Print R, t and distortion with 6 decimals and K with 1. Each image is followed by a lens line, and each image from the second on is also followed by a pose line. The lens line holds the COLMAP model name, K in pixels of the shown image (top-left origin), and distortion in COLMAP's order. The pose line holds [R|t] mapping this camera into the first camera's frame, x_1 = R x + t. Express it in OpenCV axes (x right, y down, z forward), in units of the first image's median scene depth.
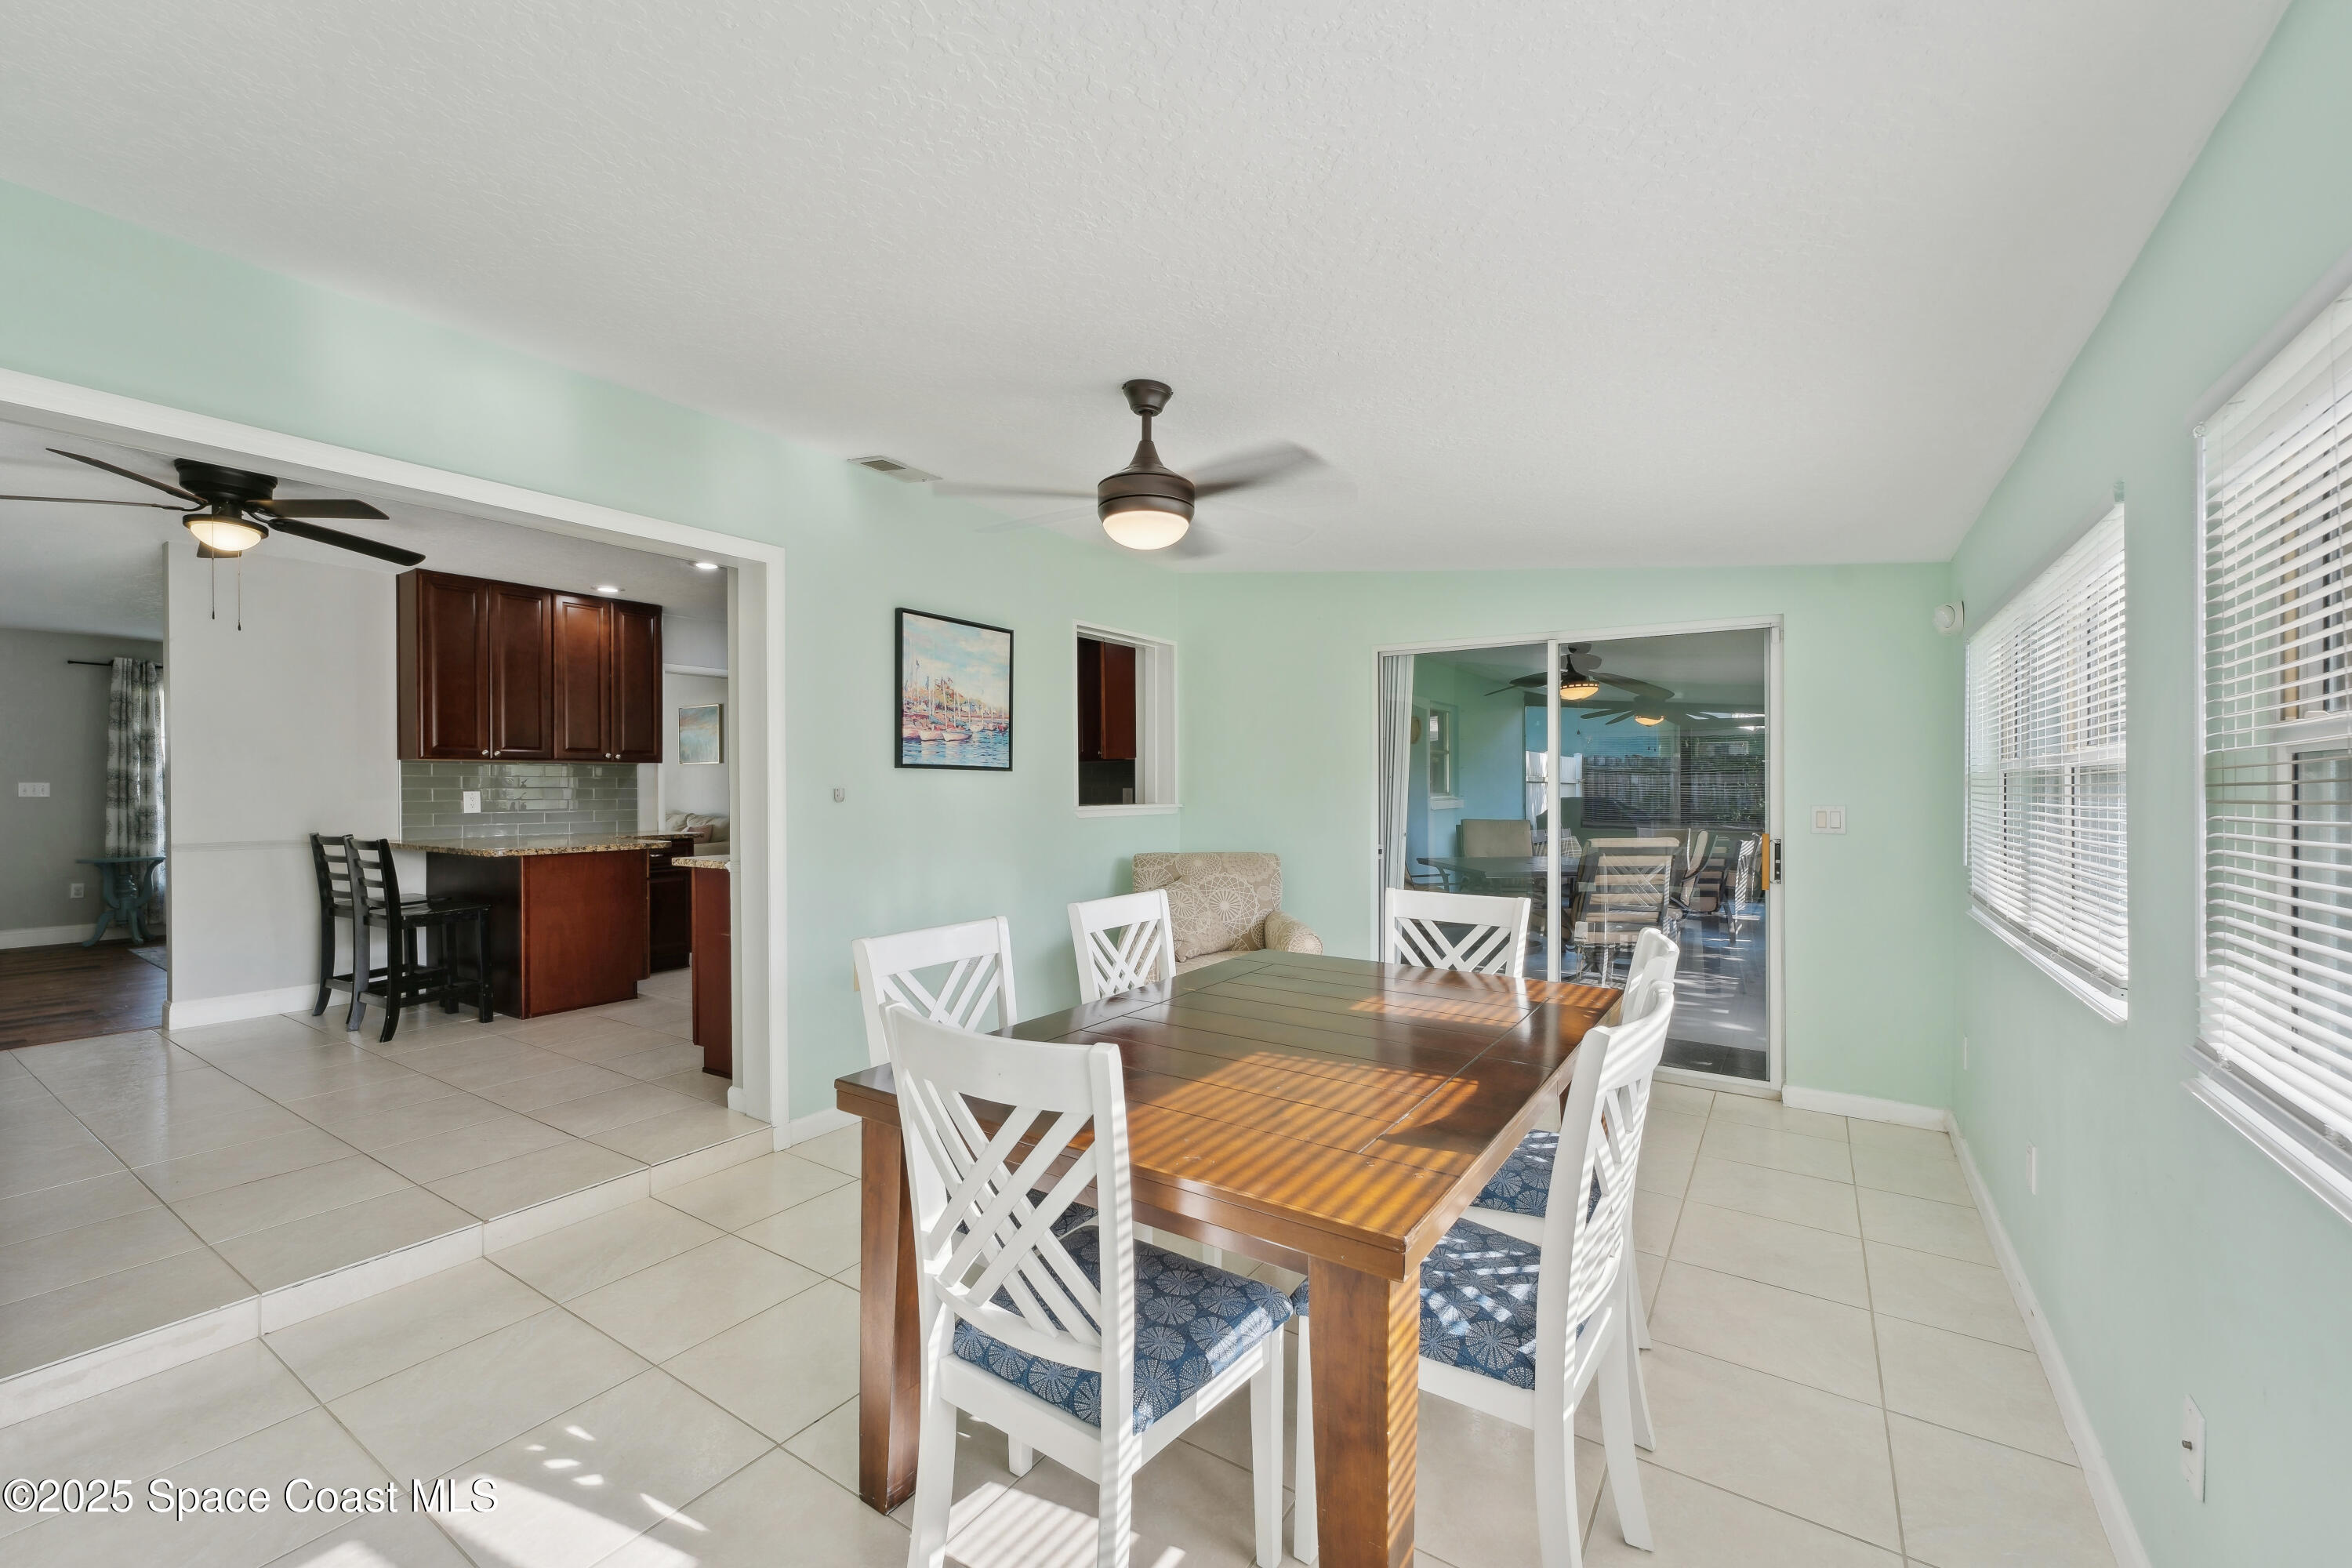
lens RADIAL K [[958.2, 0, 1177.6], [0, 958.2, 794.6], [0, 0, 1]] dist [0.000943, 0.000159]
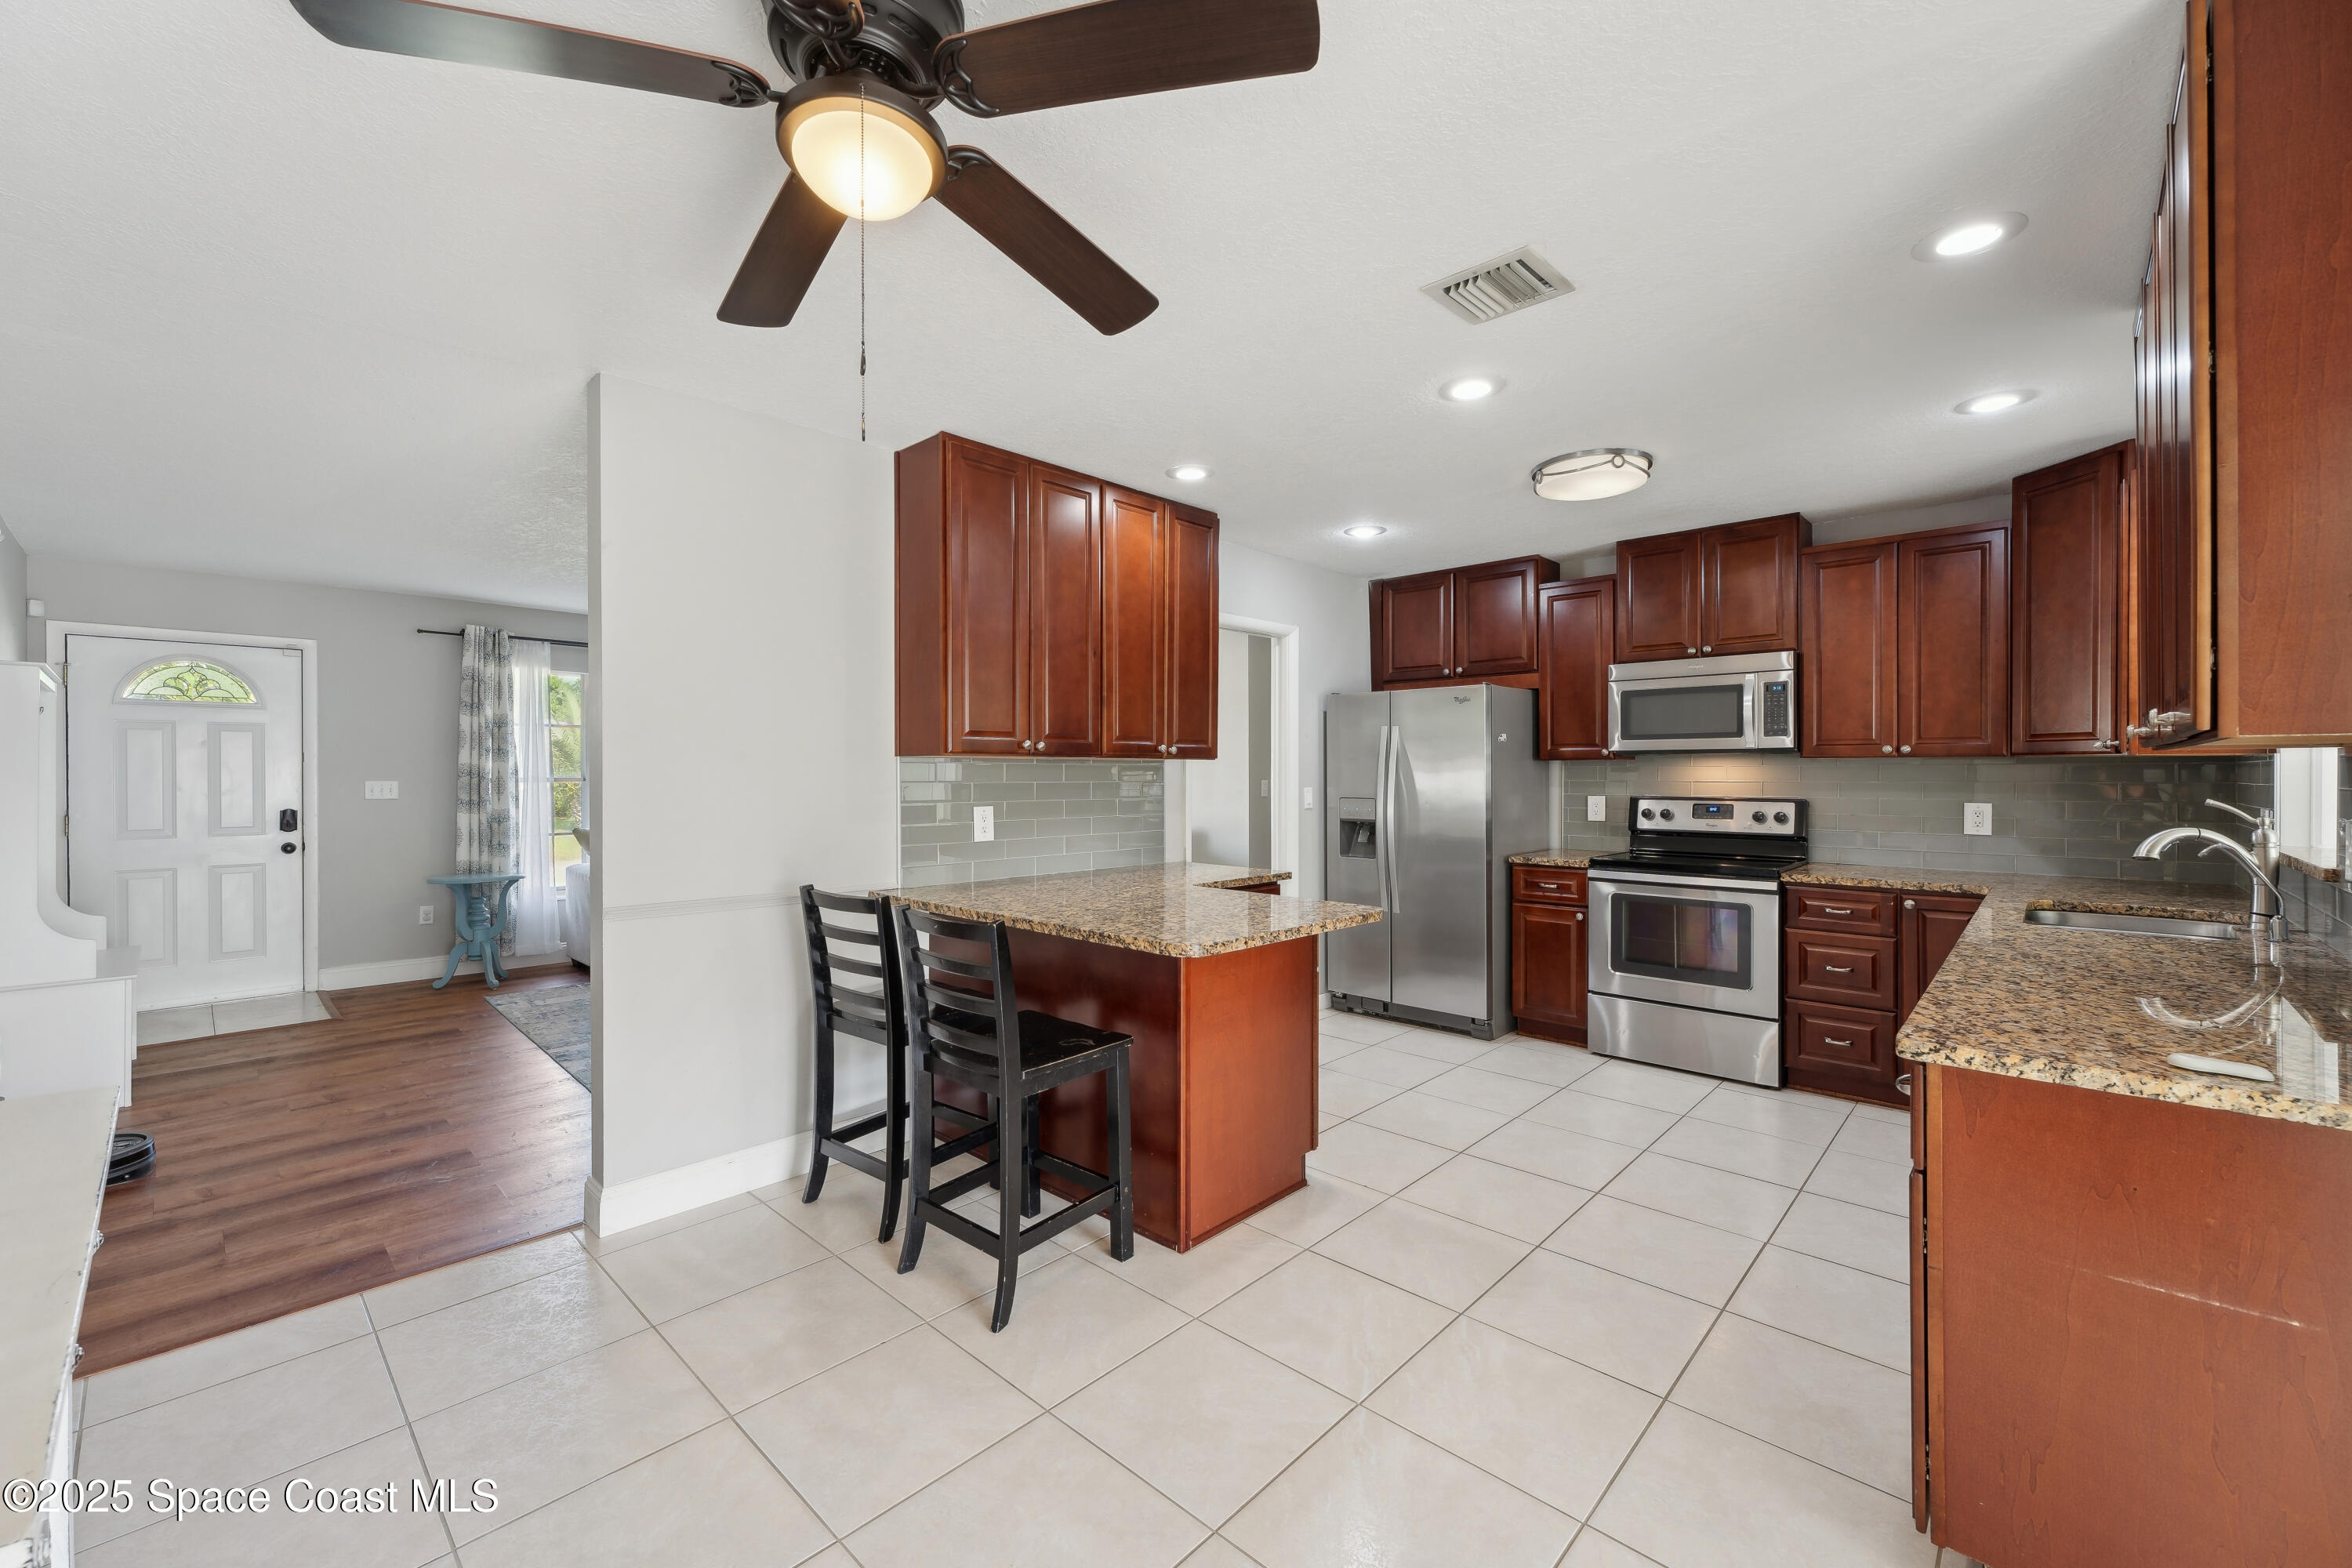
lens RADIAL K [[950.4, 0, 1176.0], [0, 950.4, 784.0], [0, 0, 1]] dist [-0.000685, -0.000160]
pose [[0.985984, 0.006100, -0.166731, -0.445042], [-0.005776, 0.999980, 0.002429, -0.017507], [0.166743, -0.001432, 0.985999, 0.360040]]
